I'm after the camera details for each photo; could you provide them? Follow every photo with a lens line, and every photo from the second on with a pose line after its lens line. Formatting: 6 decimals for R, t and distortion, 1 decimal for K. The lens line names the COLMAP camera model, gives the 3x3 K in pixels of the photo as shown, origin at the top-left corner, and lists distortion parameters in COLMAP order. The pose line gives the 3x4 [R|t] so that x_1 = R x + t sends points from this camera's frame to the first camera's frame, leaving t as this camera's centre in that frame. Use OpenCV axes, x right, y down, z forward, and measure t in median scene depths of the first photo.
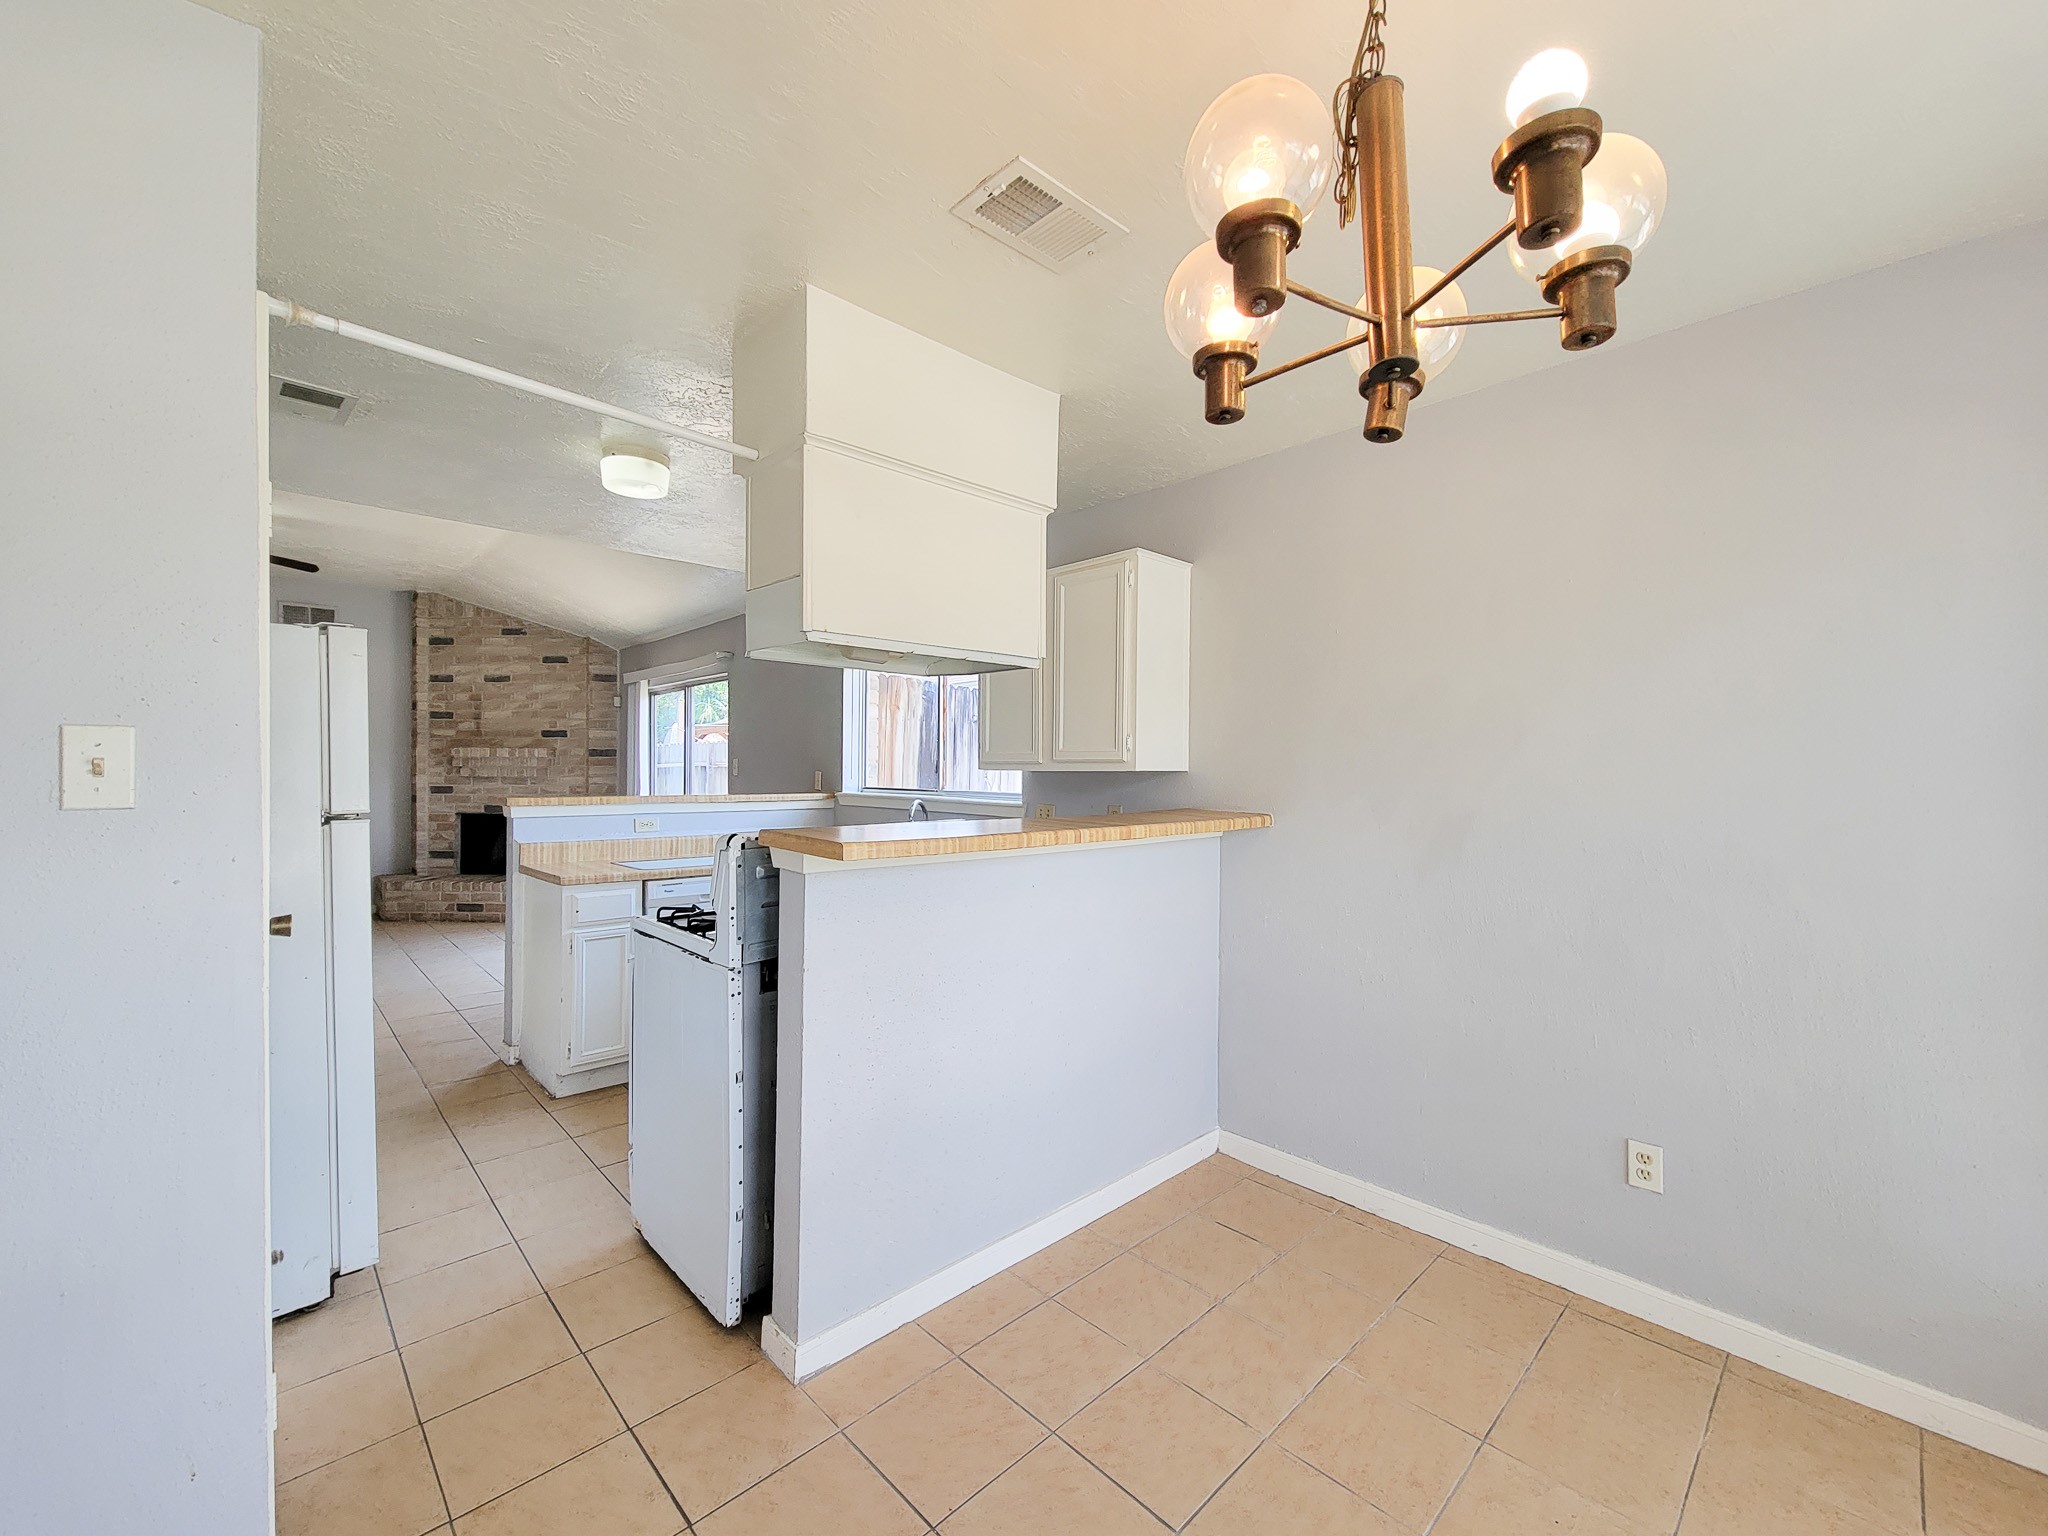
lens RADIAL K [[815.2, 0, 1020.3], [0, 815.2, 769.7], [0, 0, 1]] dist [0.000315, -0.000391]
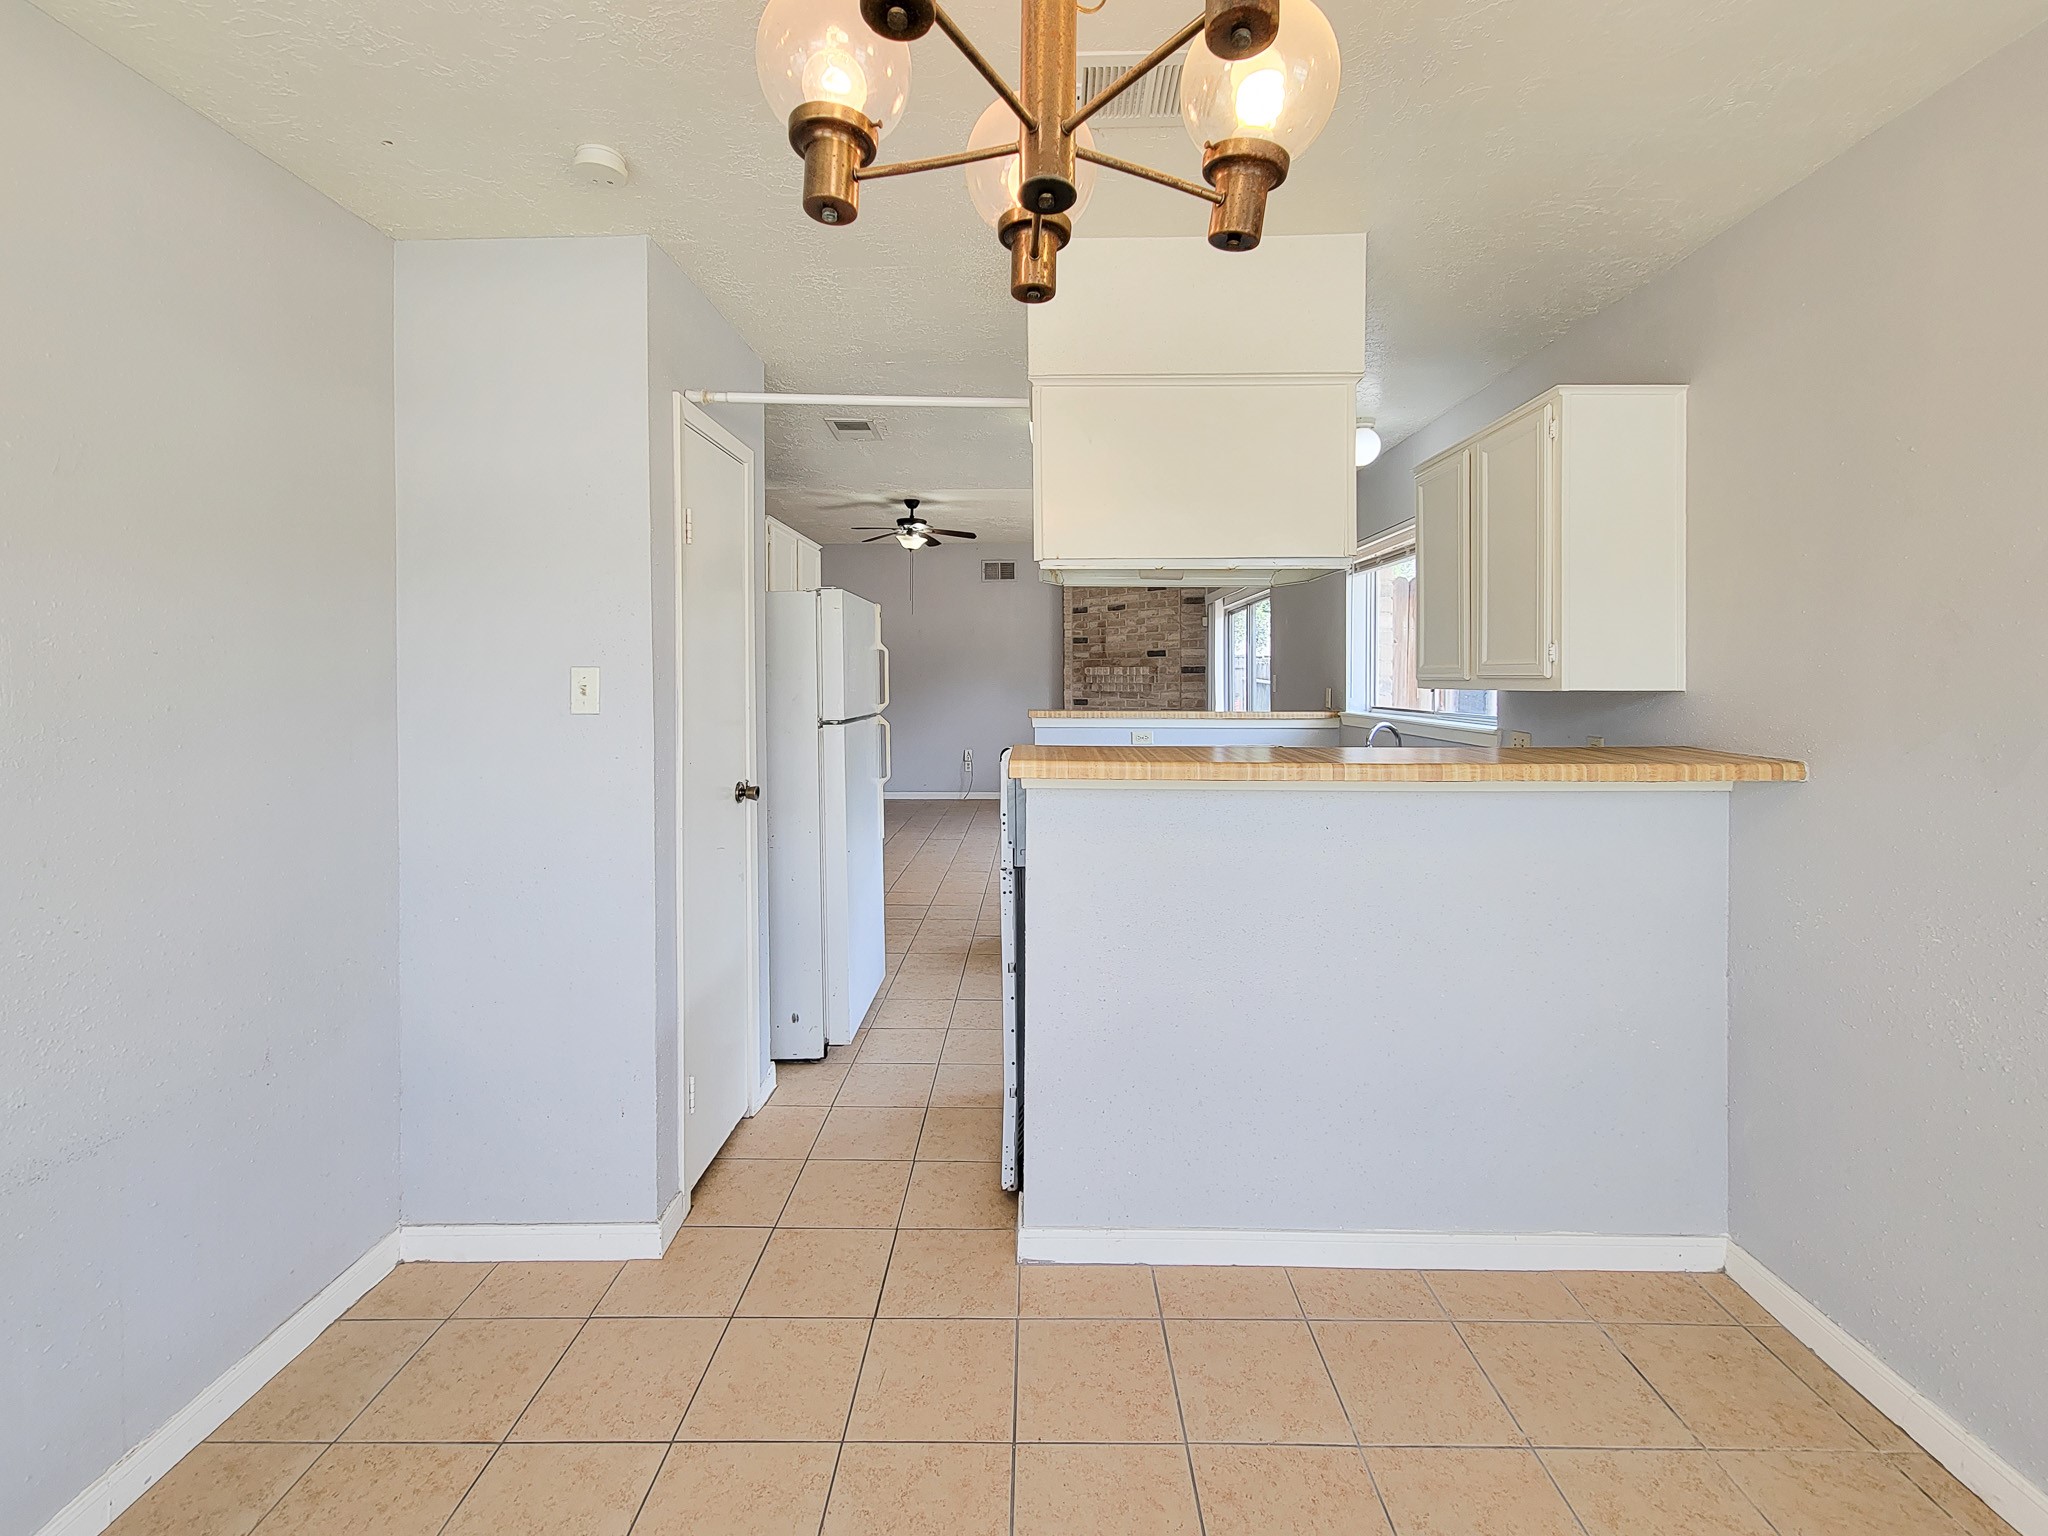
lens RADIAL K [[850.1, 0, 1041.4], [0, 850.1, 678.5], [0, 0, 1]] dist [-0.001423, -0.000318]
pose [[0.726554, -0.006467, -0.687079, 0.115219], [0.002070, 0.999972, -0.007223, -0.001822], [0.687107, 0.003826, 0.726547, 0.045107]]
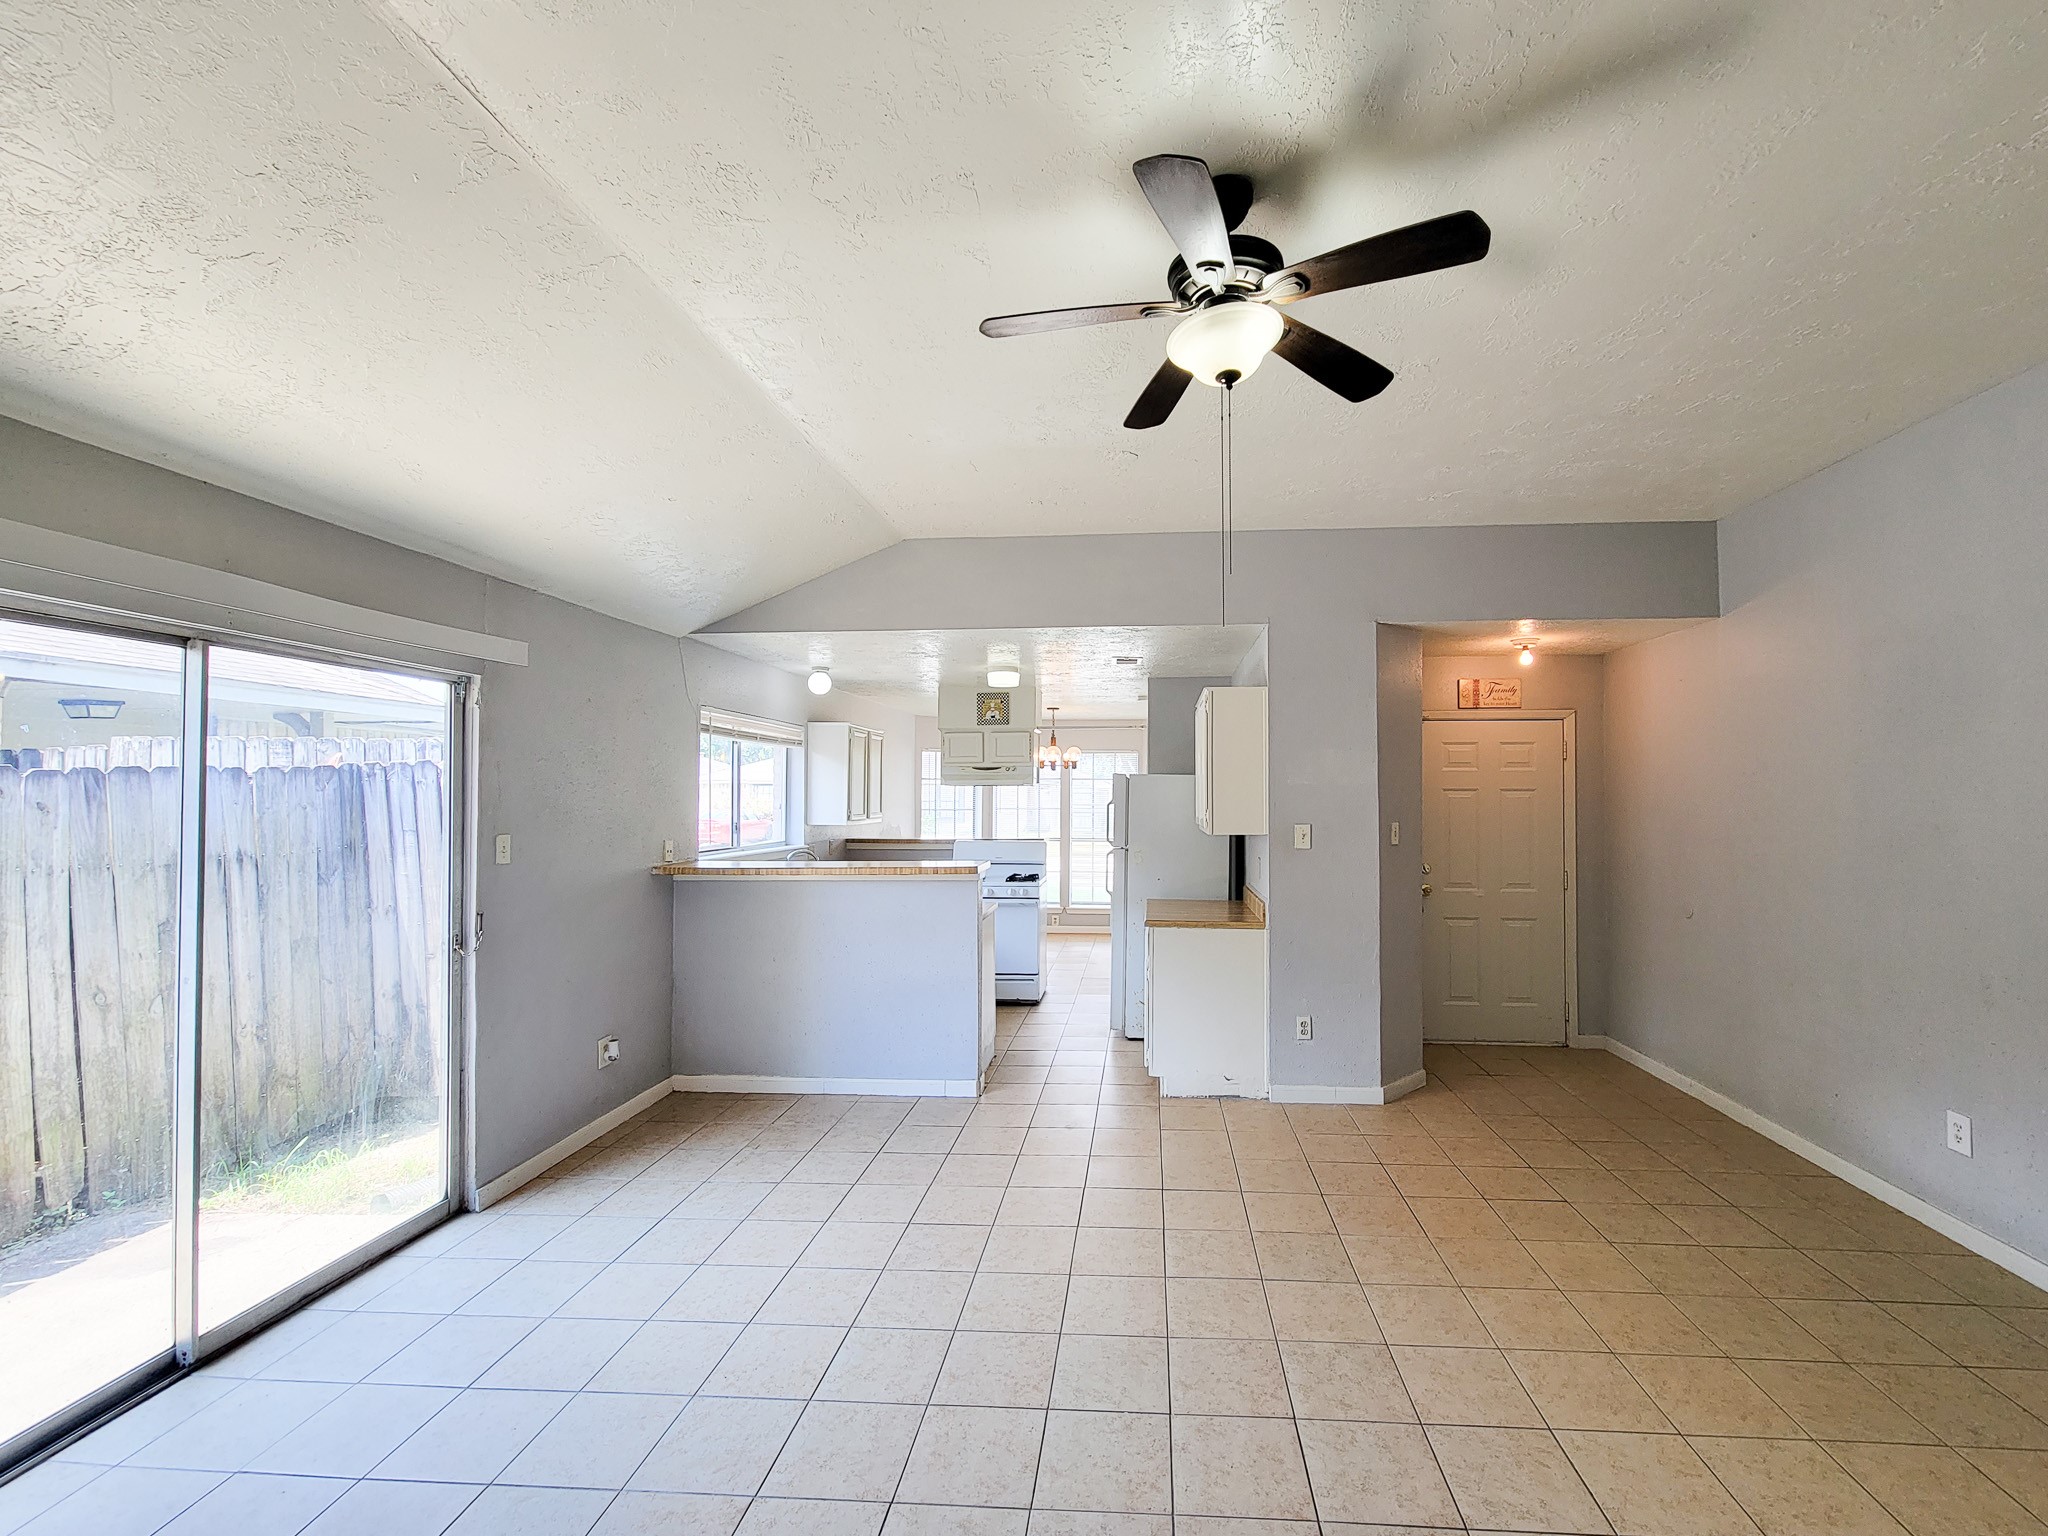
lens RADIAL K [[882.4, 0, 1095.6], [0, 882.4, 779.0], [0, 0, 1]] dist [0.000691, -0.000502]
pose [[-0.675351, 0.009959, 0.737430, -0.824915], [-0.000207, 0.999906, -0.013693, -0.033351], [-0.737497, -0.009400, -0.675285, 0.857975]]
